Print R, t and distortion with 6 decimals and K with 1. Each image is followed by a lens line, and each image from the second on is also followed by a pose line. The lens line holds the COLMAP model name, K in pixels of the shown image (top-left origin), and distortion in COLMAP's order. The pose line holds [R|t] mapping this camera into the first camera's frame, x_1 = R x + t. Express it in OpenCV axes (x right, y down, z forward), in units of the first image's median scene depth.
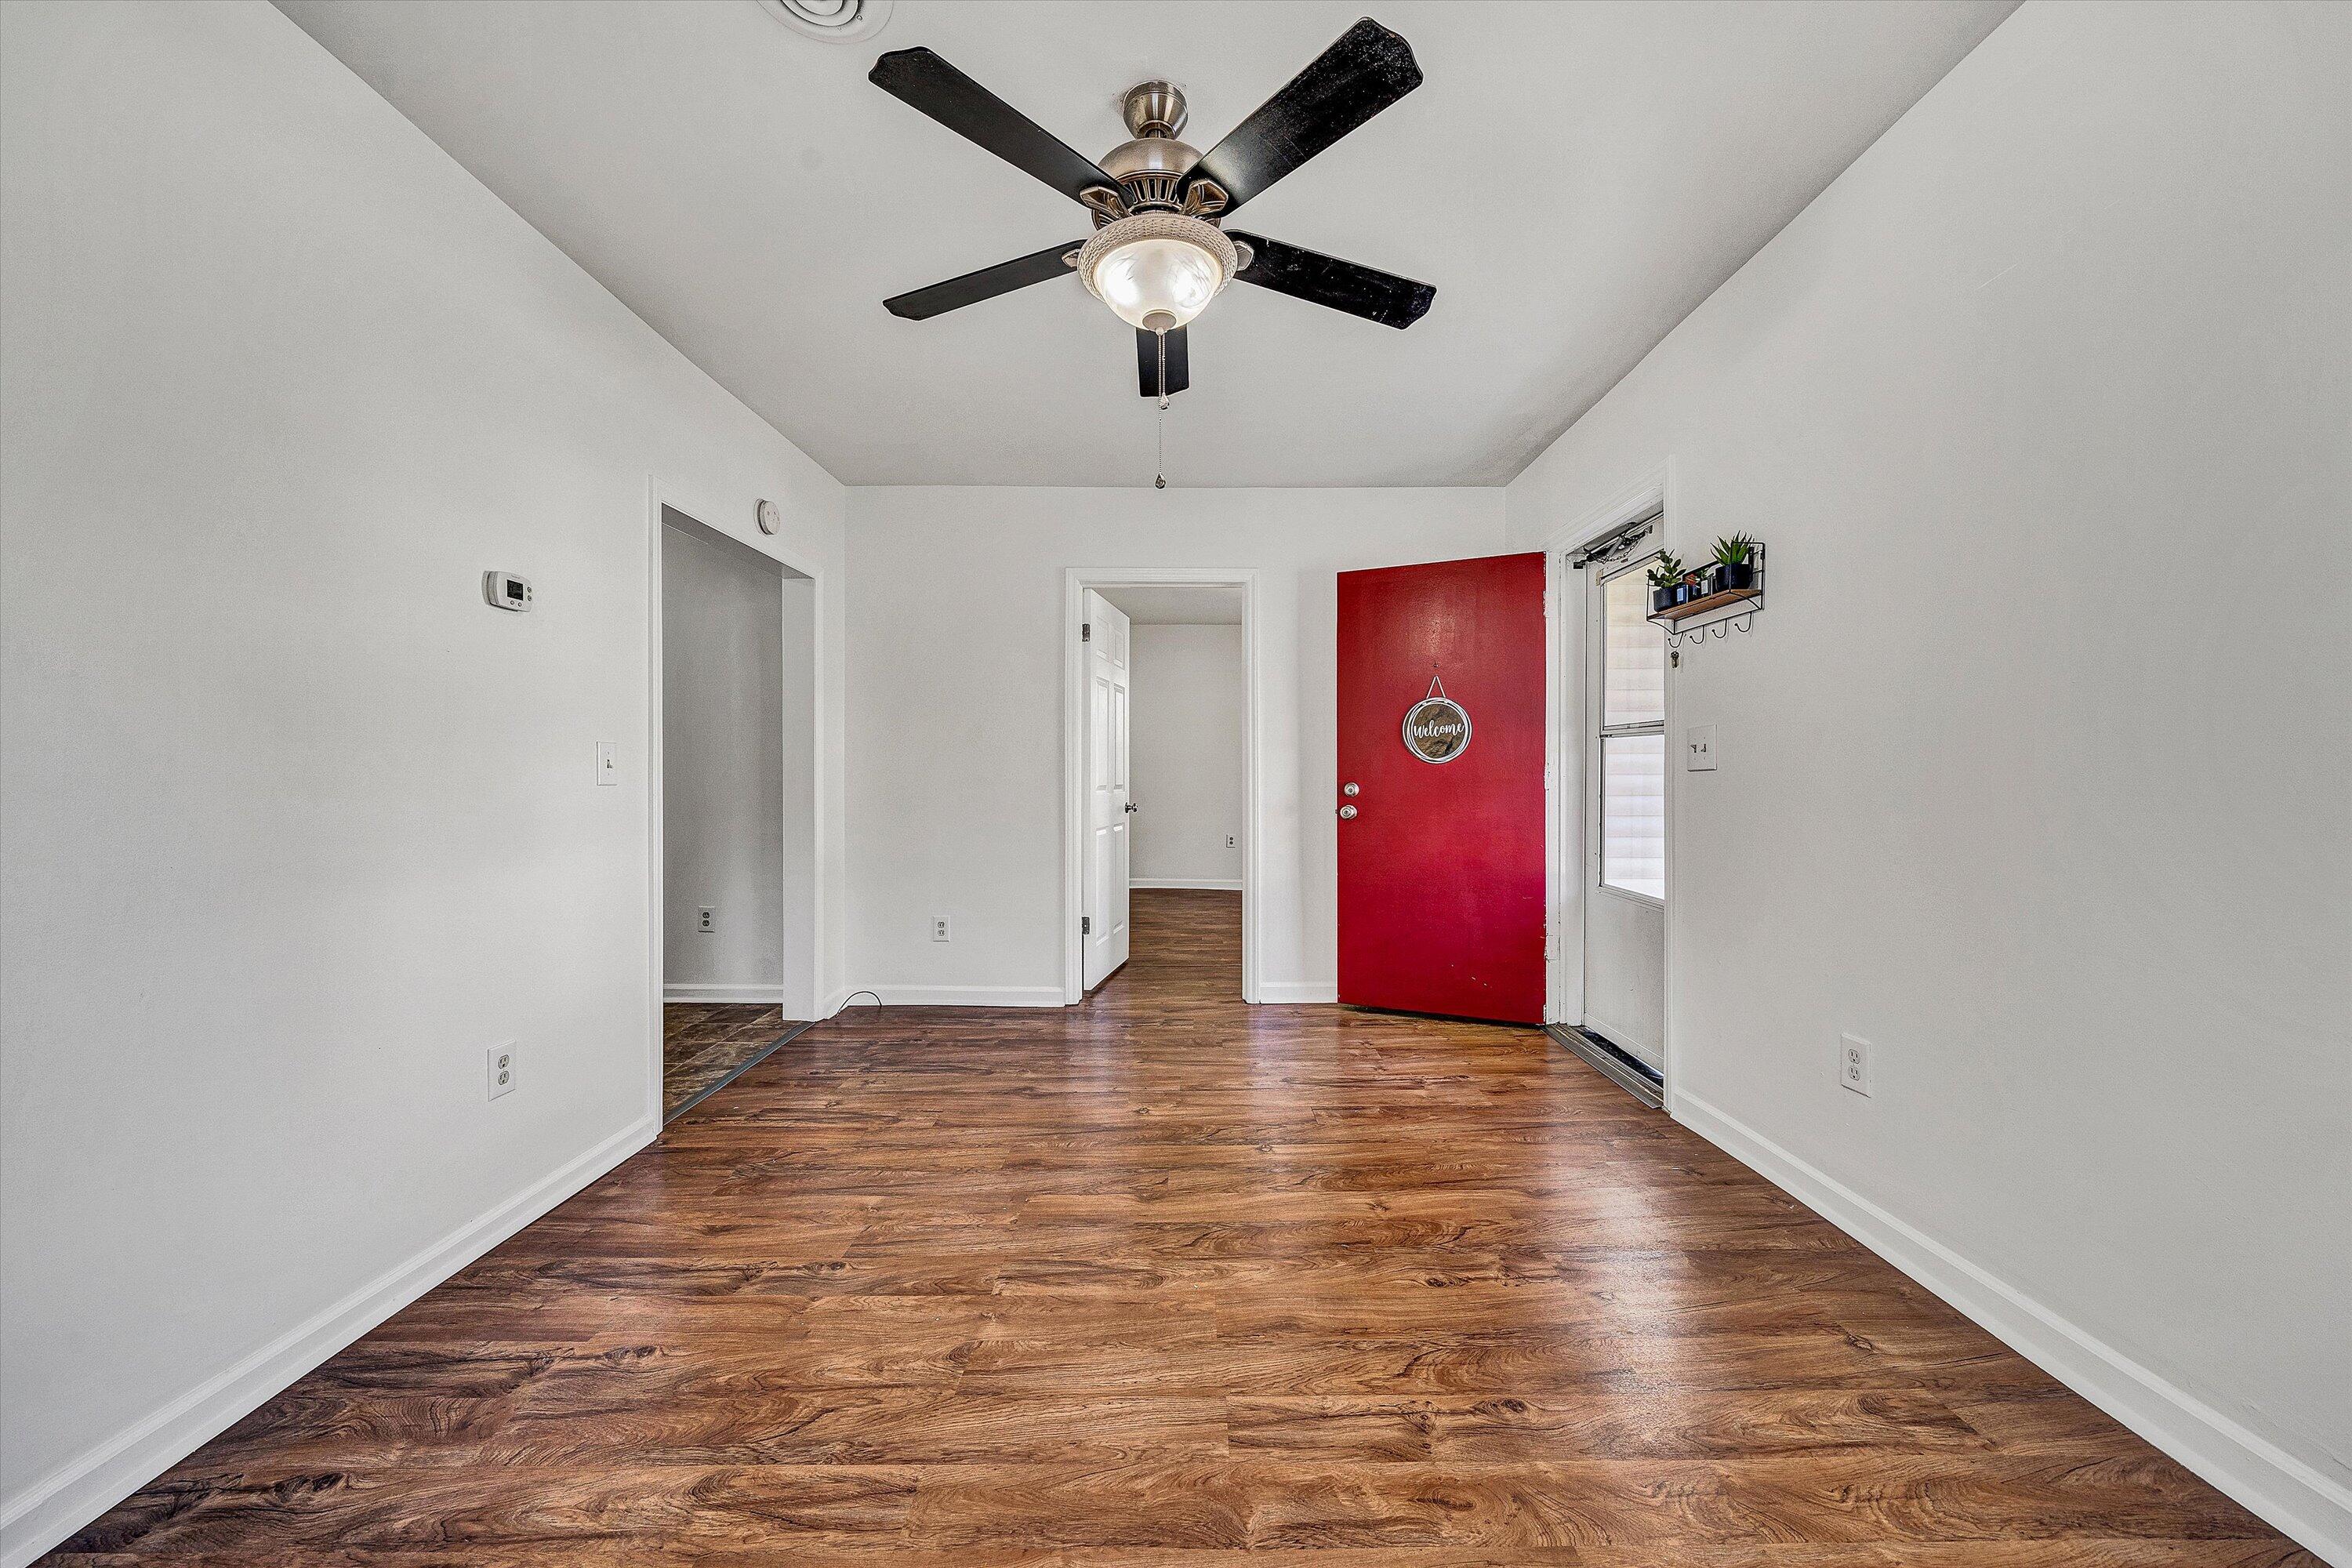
lens RADIAL K [[1430.7, 0, 1169.8], [0, 1430.7, 771.5], [0, 0, 1]] dist [-0.026420, -0.000698]
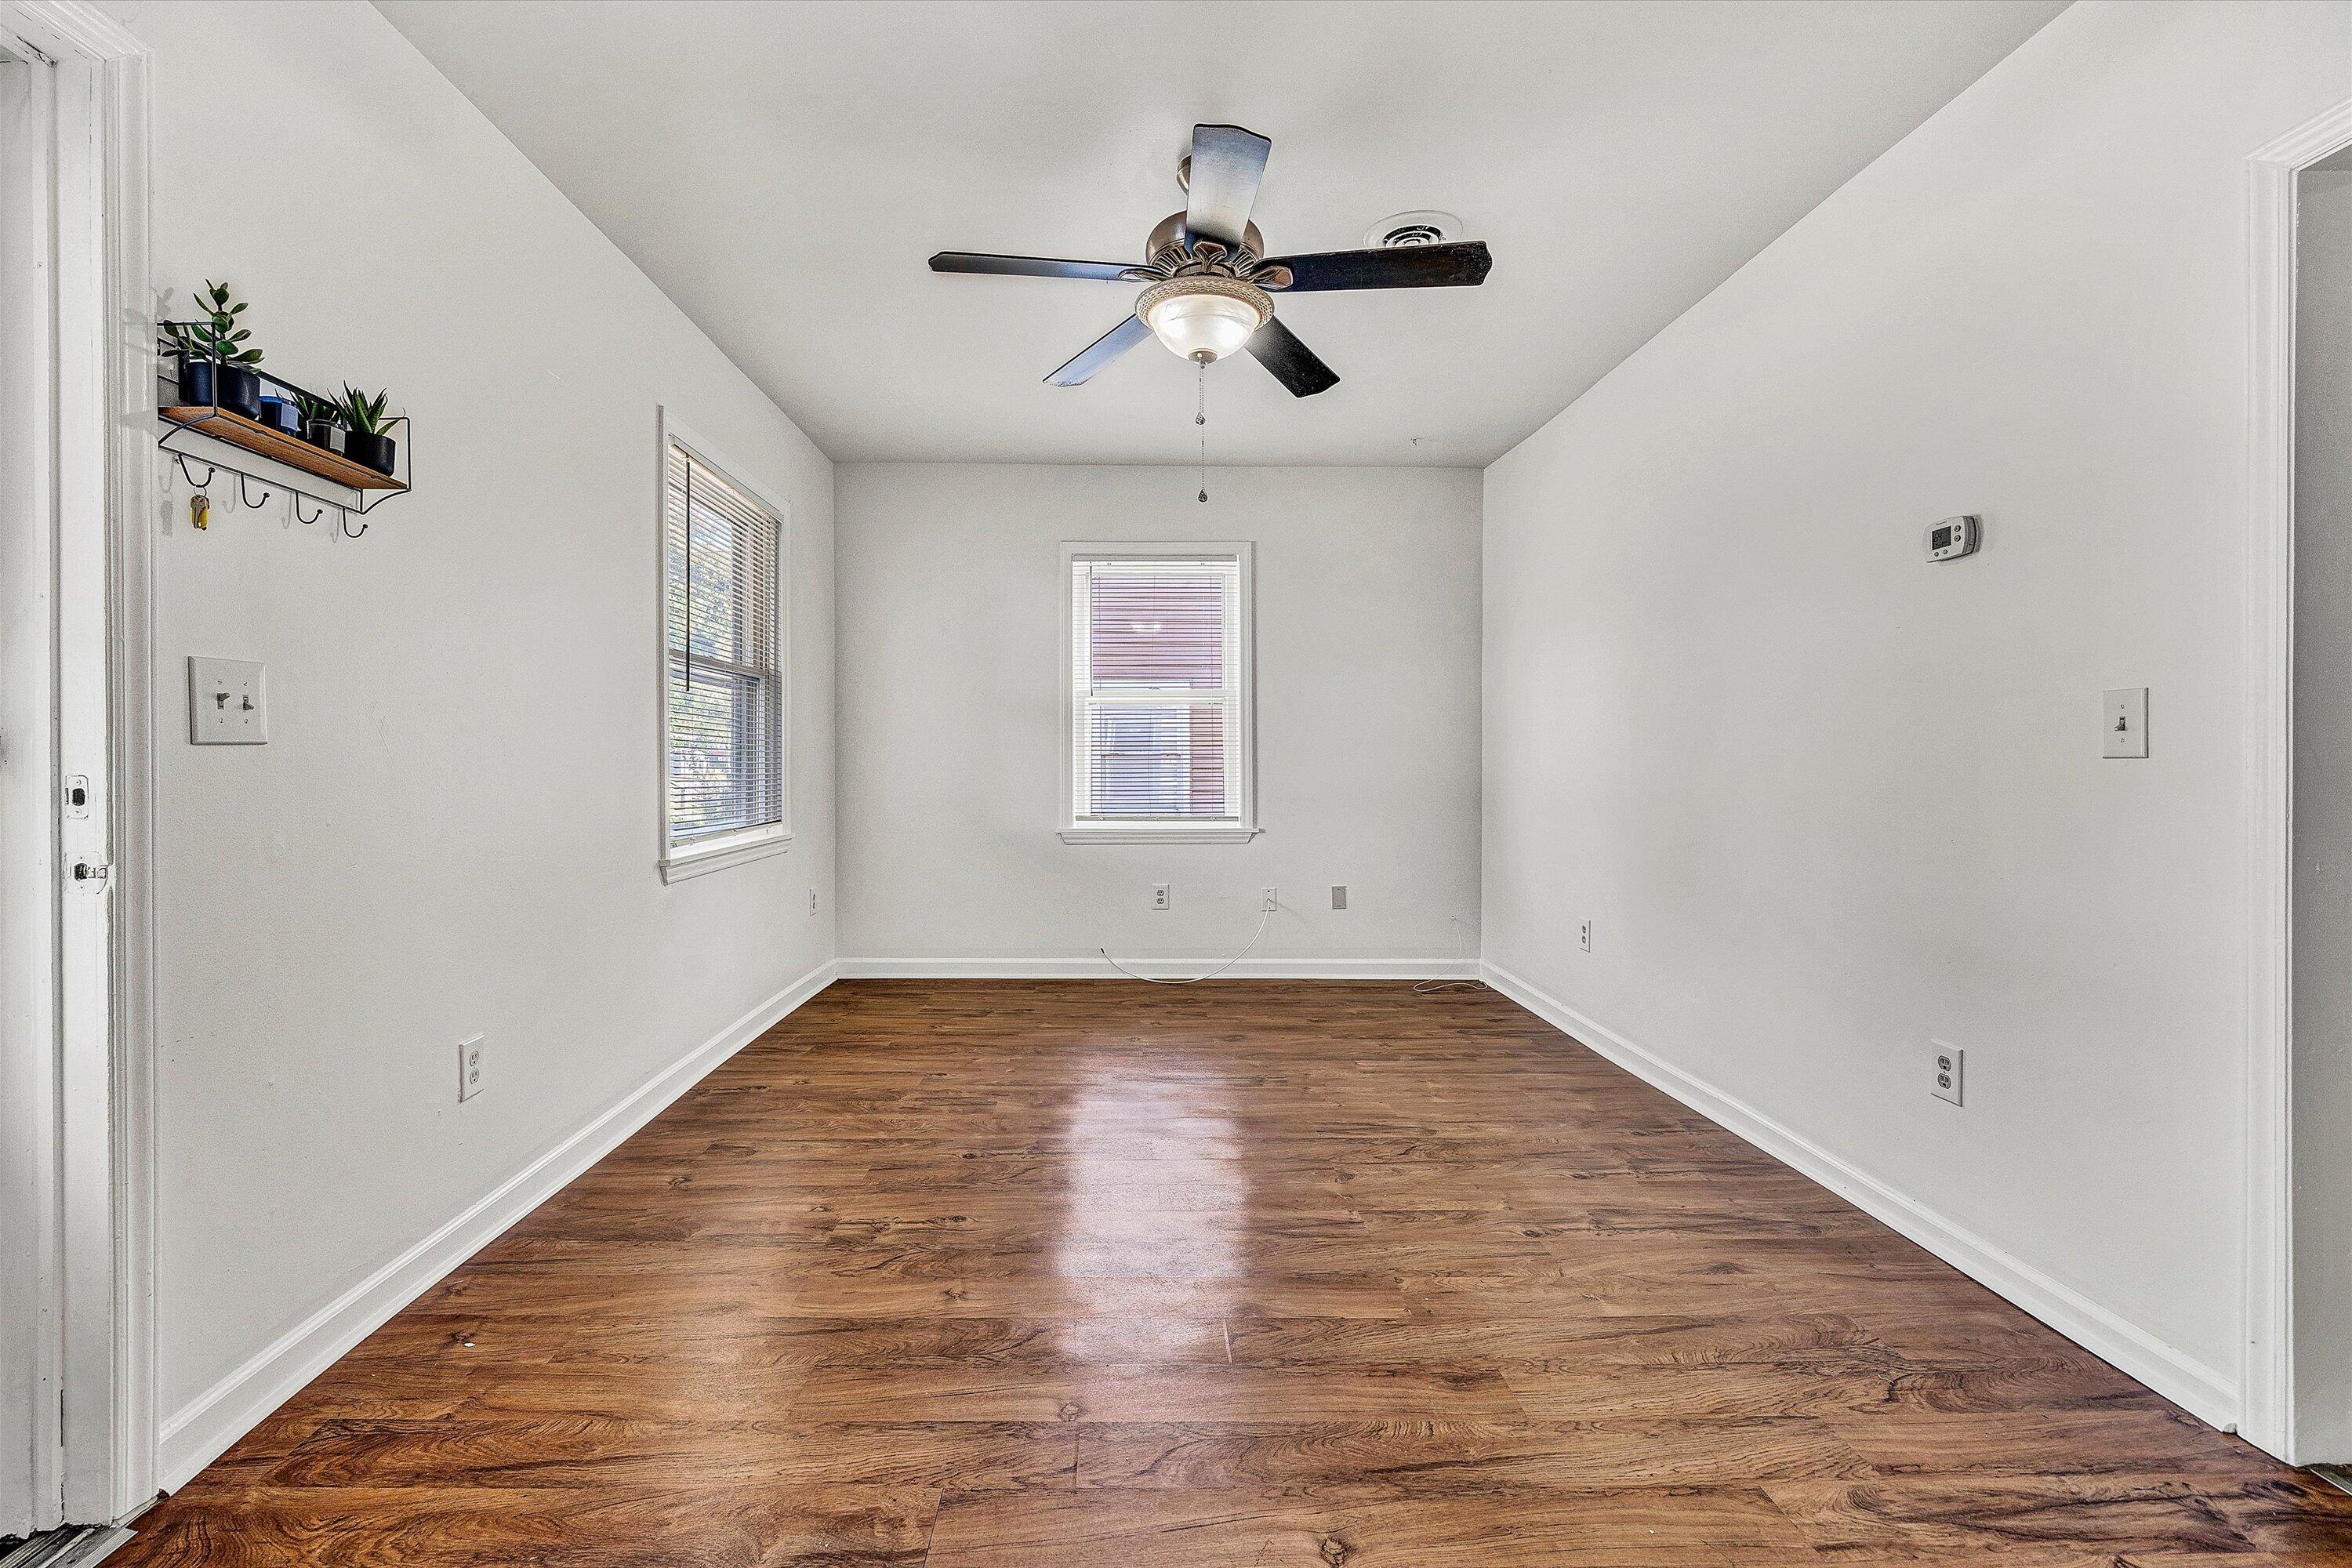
lens RADIAL K [[1430.7, 0, 1169.8], [0, 1430.7, 771.5], [0, 0, 1]] dist [-0.026420, -0.000698]
pose [[-0.999183, 0.007237, -0.039752, 0.060053], [0.007142, 0.999971, 0.002519, 0.012816], [0.039769, 0.002233, -0.999206, 1.931041]]
